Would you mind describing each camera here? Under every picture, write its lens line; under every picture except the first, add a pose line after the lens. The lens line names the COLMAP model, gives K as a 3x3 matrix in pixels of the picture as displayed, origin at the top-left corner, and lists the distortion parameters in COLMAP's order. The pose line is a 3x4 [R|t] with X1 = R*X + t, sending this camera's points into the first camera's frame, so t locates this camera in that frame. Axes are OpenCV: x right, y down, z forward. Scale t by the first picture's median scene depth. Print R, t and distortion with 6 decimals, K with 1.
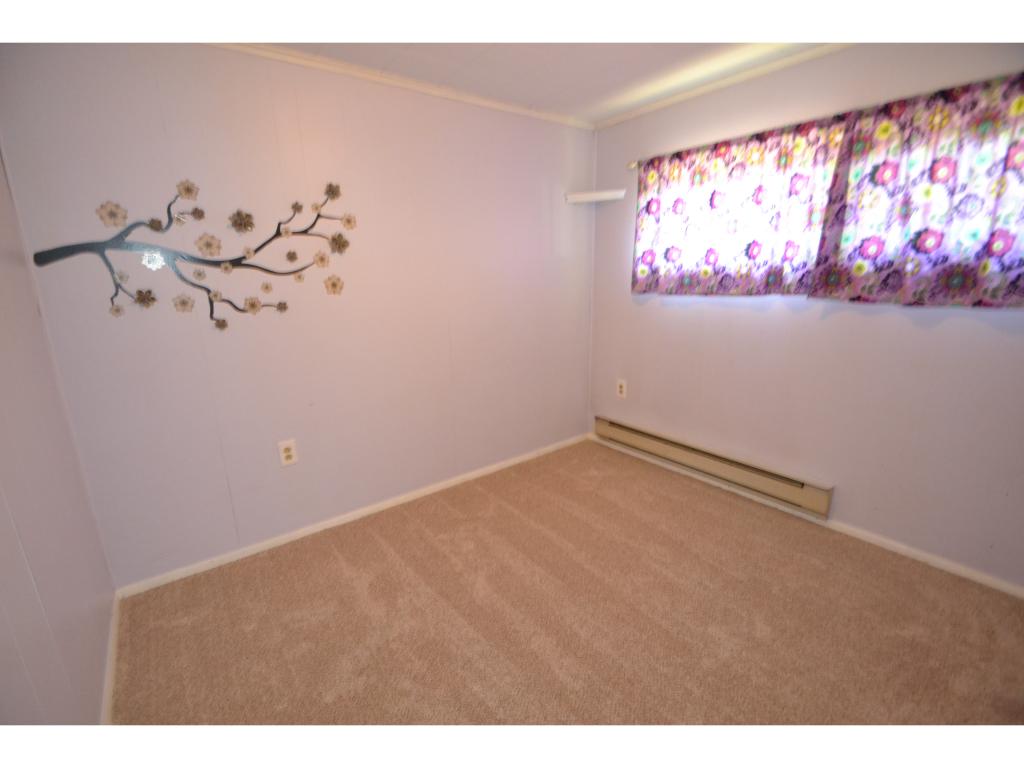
lens RADIAL K [[455.9, 0, 509.4], [0, 455.9, 390.7], [0, 0, 1]] dist [0.006310, -0.012142]
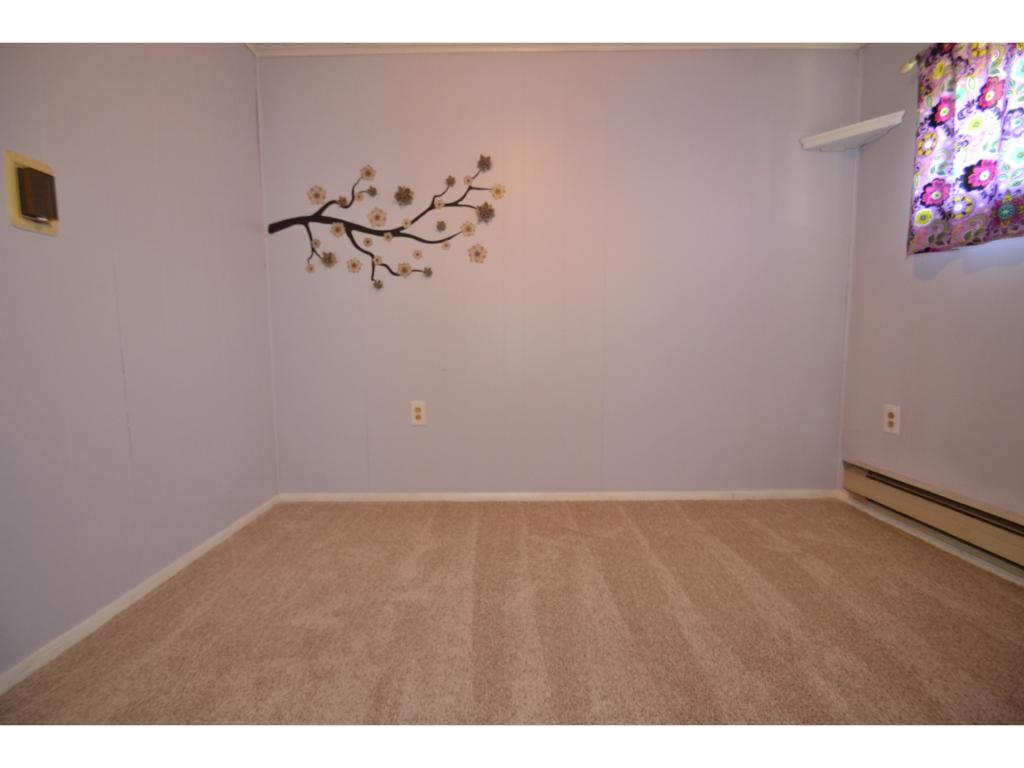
lens RADIAL K [[455.9, 0, 503.8], [0, 455.9, 390.5], [0, 0, 1]] dist [0.006310, -0.012142]
pose [[0.786711, 0.075709, -0.612661, 0.319005], [-0.166438, 0.981713, -0.092407, 0.156588], [0.594461, 0.174667, 0.784925, 0.300207]]
